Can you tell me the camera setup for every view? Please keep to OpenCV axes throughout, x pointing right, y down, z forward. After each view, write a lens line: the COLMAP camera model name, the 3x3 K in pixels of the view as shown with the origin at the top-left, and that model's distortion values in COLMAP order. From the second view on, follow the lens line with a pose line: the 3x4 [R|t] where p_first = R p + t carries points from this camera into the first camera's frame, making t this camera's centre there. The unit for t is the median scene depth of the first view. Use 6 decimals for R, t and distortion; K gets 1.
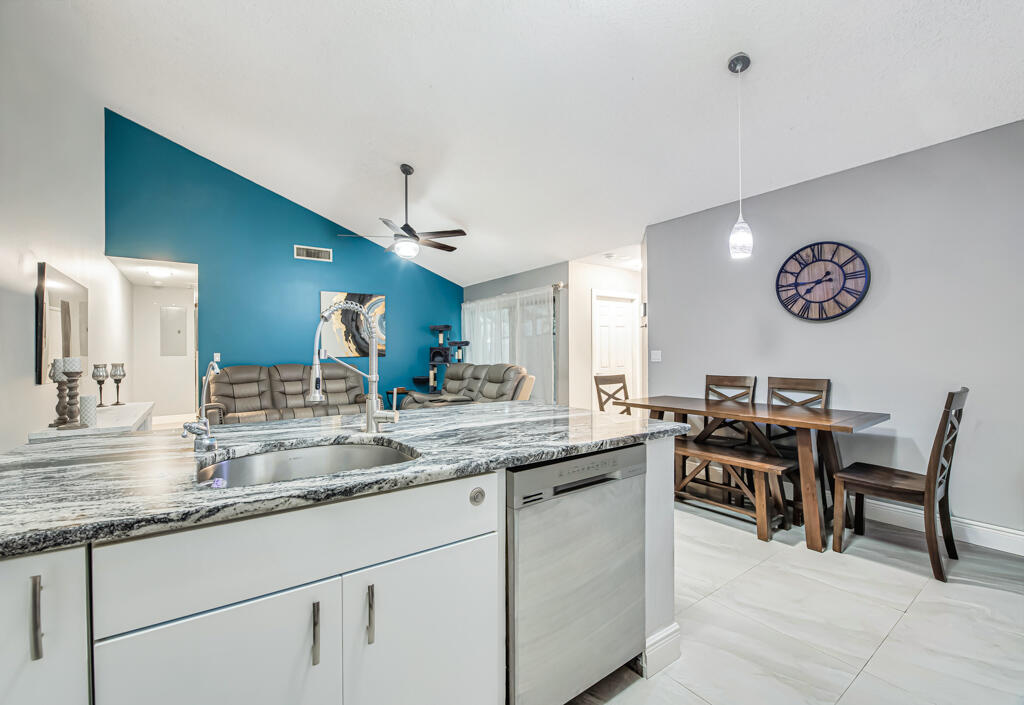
lens RADIAL K [[429.0, 0, 484.1], [0, 429.0, 345.5], [0, 0, 1]] dist [-0.014419, -0.001373]
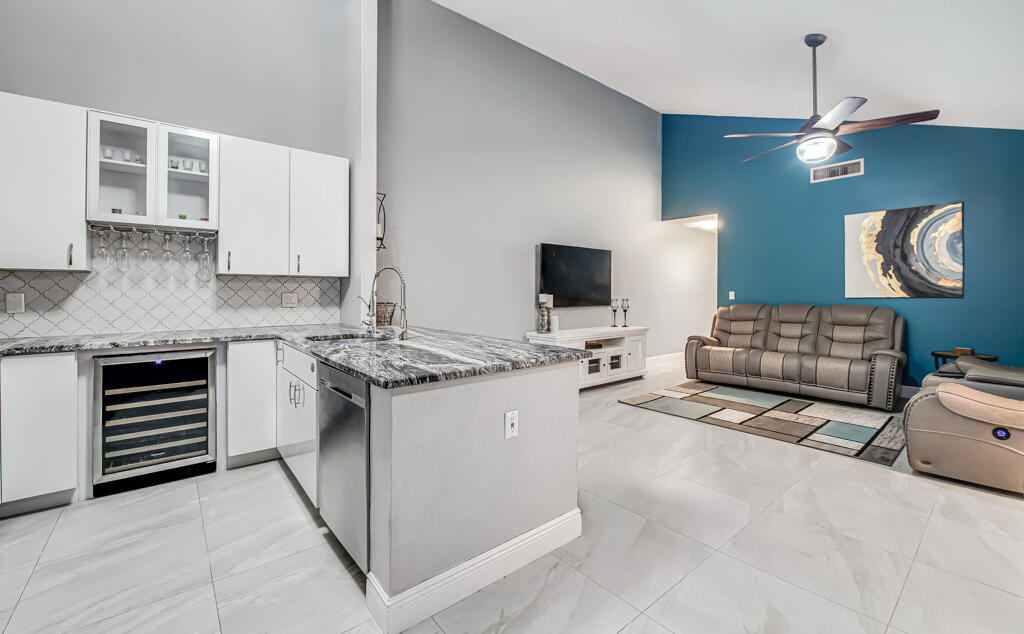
lens RADIAL K [[422.4, 0, 513.4], [0, 422.4, 286.9], [0, 0, 1]] dist [-0.019959, -0.000845]
pose [[0.113599, -0.006745, -0.993504, 0.696576], [0.014682, 0.999879, -0.005110, 0.005952], [0.993418, -0.014006, 0.113684, 0.611802]]
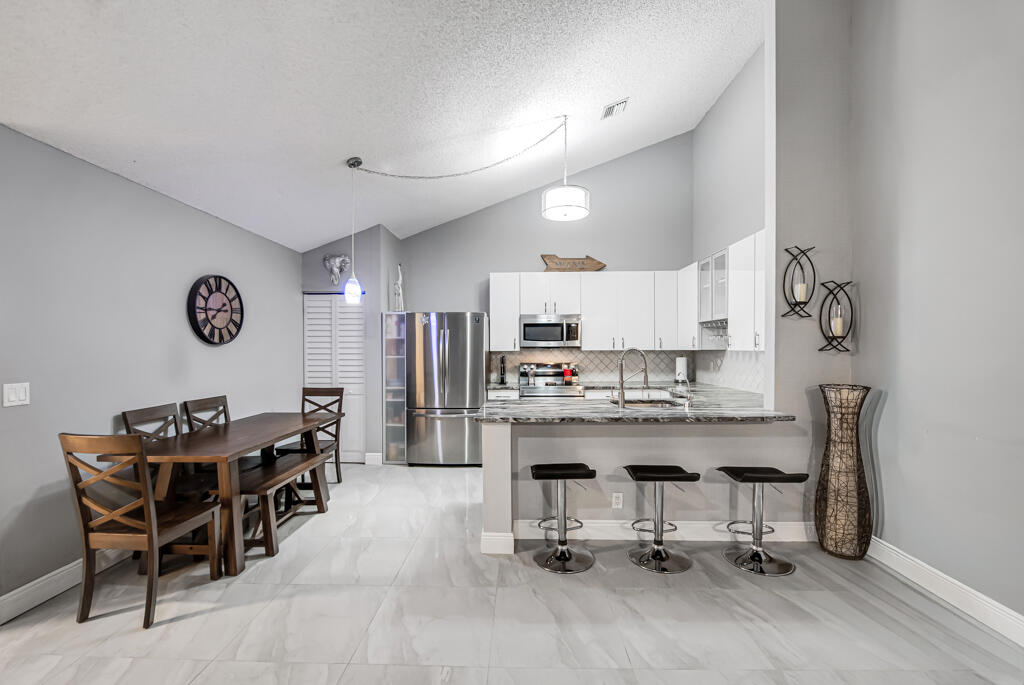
lens RADIAL K [[422.5, 0, 505.9], [0, 422.5, 354.9], [0, 0, 1]] dist [-0.012168, -0.003033]
pose [[-0.814079, 0.004384, 0.580738, -0.486388], [0.003686, 0.999990, -0.002382, -0.025504], [-0.580743, 0.000201, -0.814087, 1.467459]]
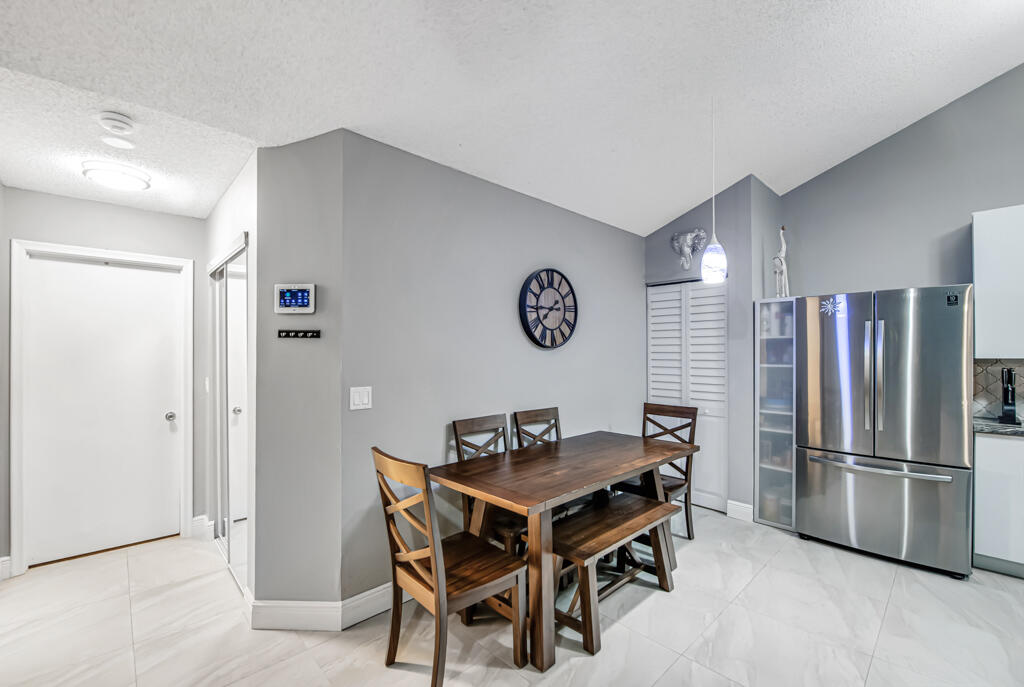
lens RADIAL K [[422.5, 0, 510.0], [0, 422.5, 348.9], [0, 0, 1]] dist [-0.012168, -0.003033]
pose [[-0.172184, 0.021669, 0.984826, -0.156356], [-0.012141, 0.999635, -0.024117, -0.032351], [-0.984990, -0.016110, -0.171858, 1.259772]]
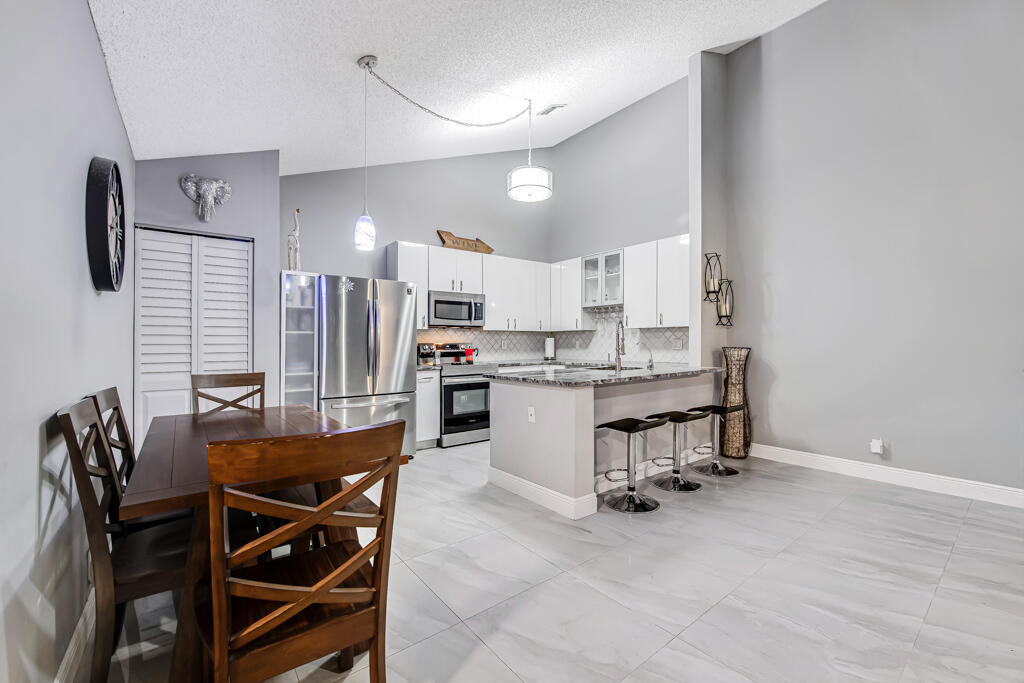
lens RADIAL K [[422.5, 0, 509.0], [0, 422.5, 344.3], [0, 0, 1]] dist [-0.012168, -0.003033]
pose [[-0.996927, 0.015875, -0.076705, 0.263935], [0.016795, 0.999794, -0.011361, 0.032399], [0.076509, -0.012614, -0.996989, 1.638067]]
